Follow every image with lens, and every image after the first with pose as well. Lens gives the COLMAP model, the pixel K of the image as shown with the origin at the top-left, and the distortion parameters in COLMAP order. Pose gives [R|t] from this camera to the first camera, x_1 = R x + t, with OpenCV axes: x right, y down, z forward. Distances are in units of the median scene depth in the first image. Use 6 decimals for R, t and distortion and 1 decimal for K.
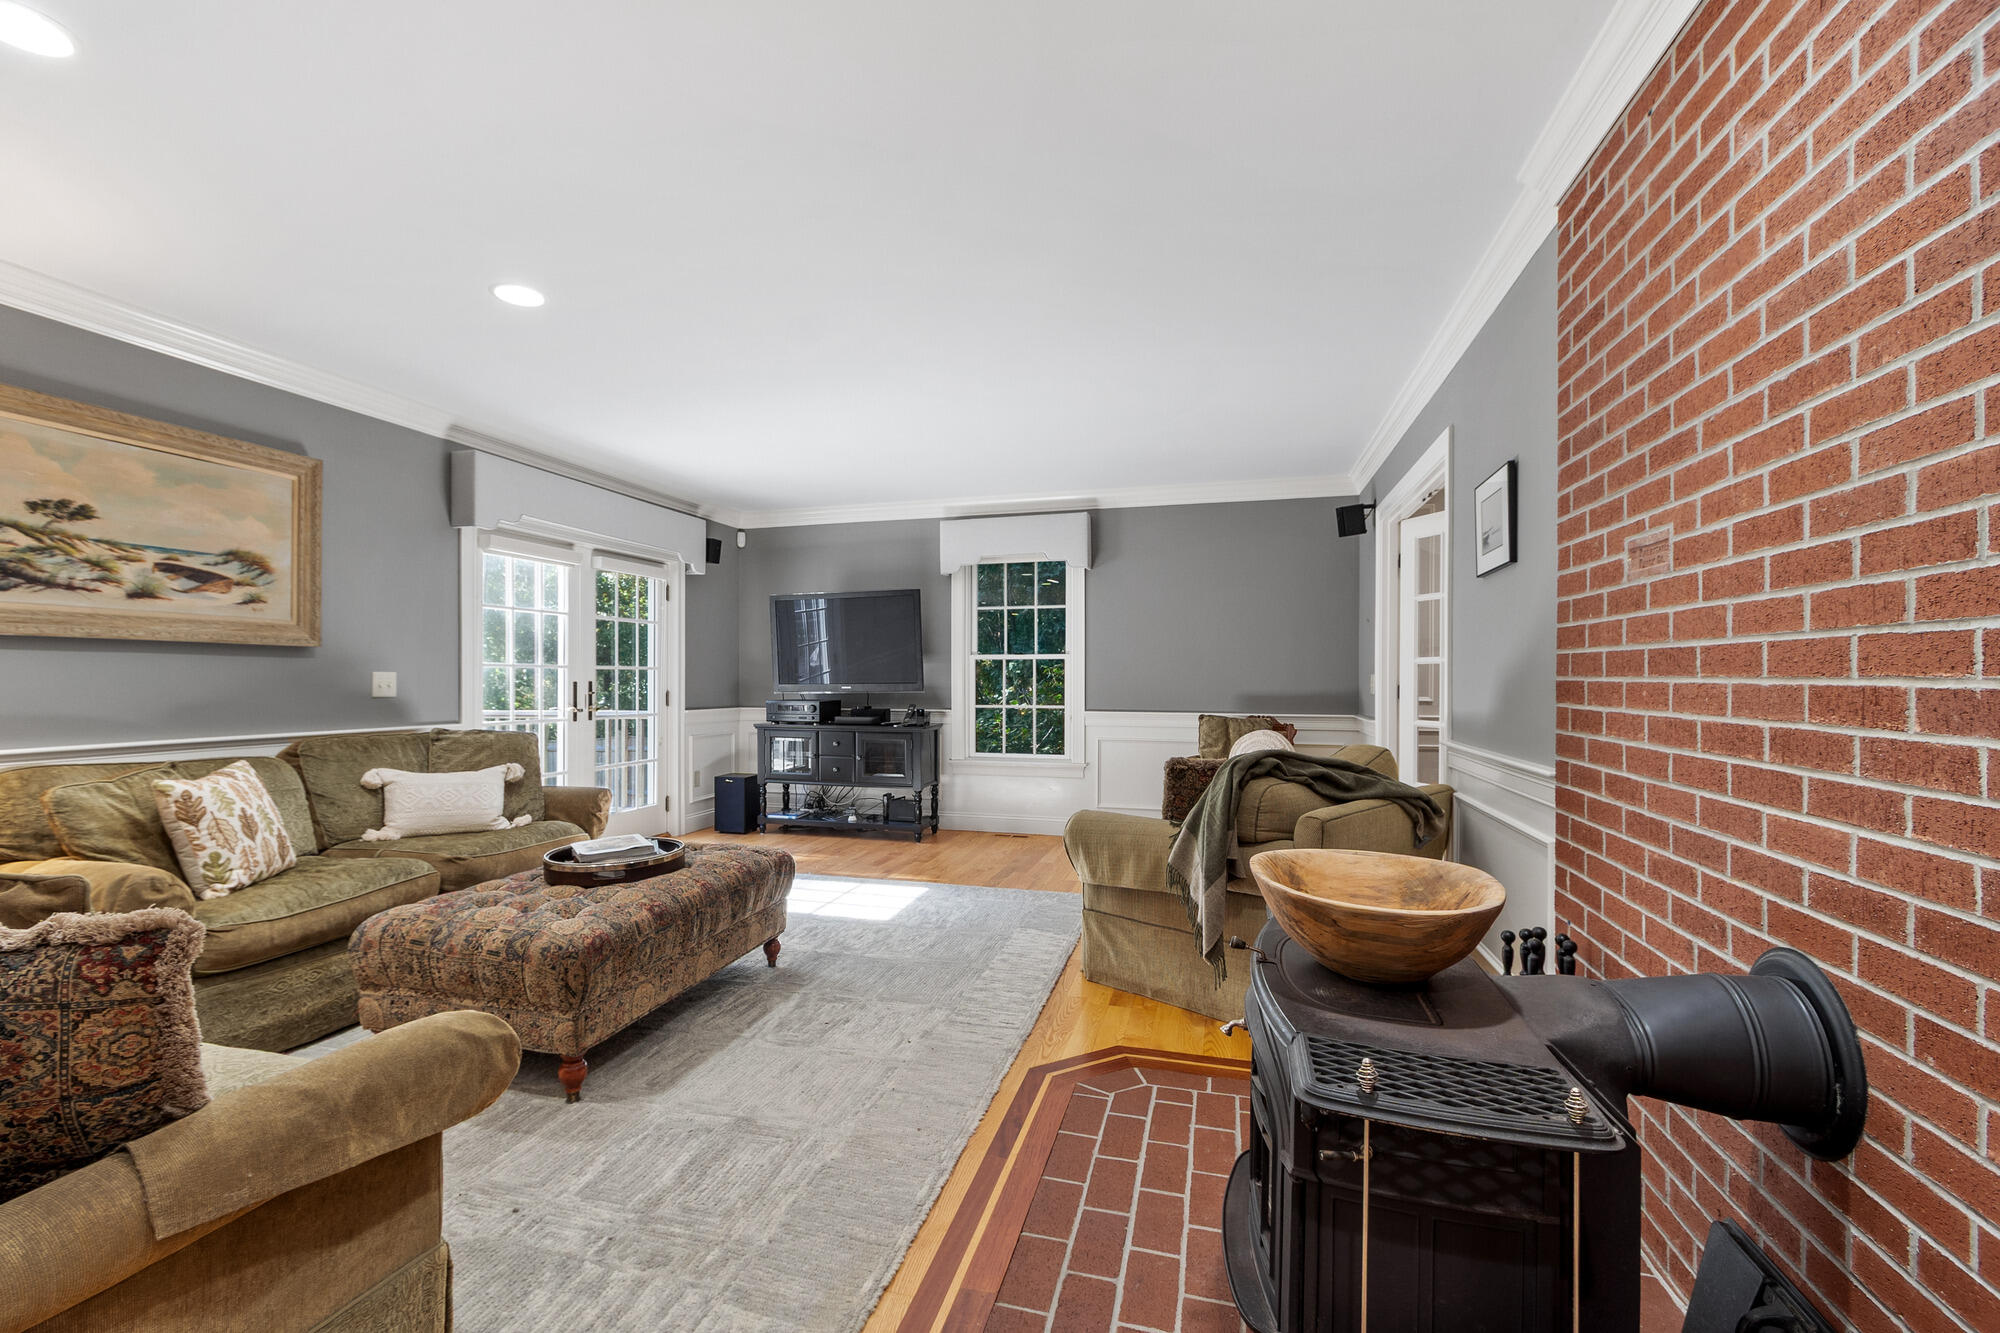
lens RADIAL K [[858.1, 0, 987.5], [0, 858.1, 676.6], [0, 0, 1]] dist [-0.000987, 0.000415]
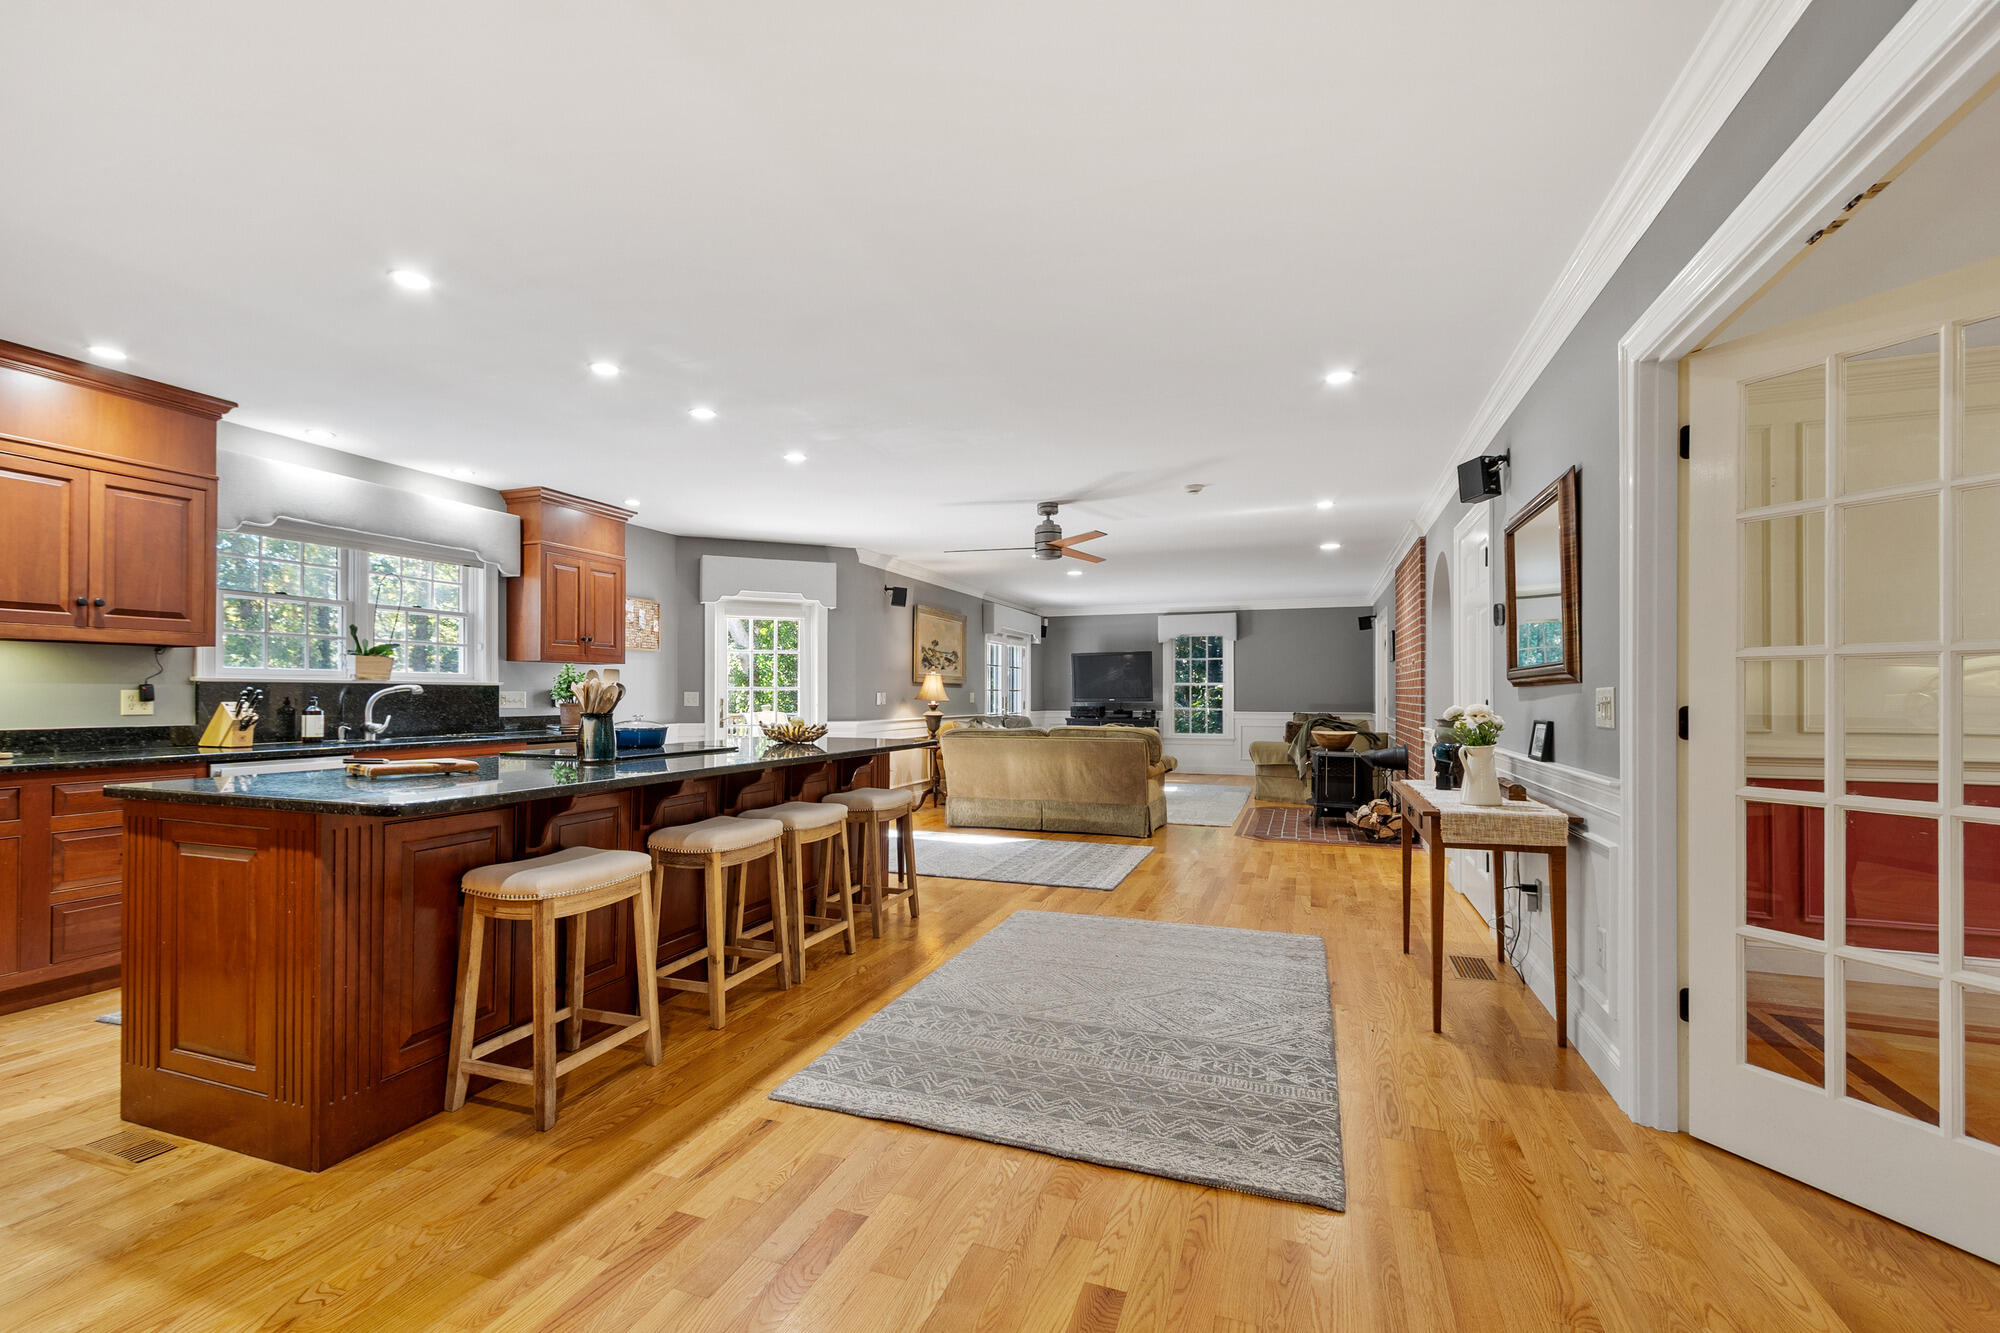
lens RADIAL K [[858.1, 0, 993.0], [0, 858.1, 687.4], [0, 0, 1]] dist [-0.000987, 0.000415]
pose [[0.996868, -0.001290, -0.079073, -0.282325], [0.000748, 0.999976, -0.006885, -0.002731], [0.079080, 0.006804, 0.996845, -1.017418]]
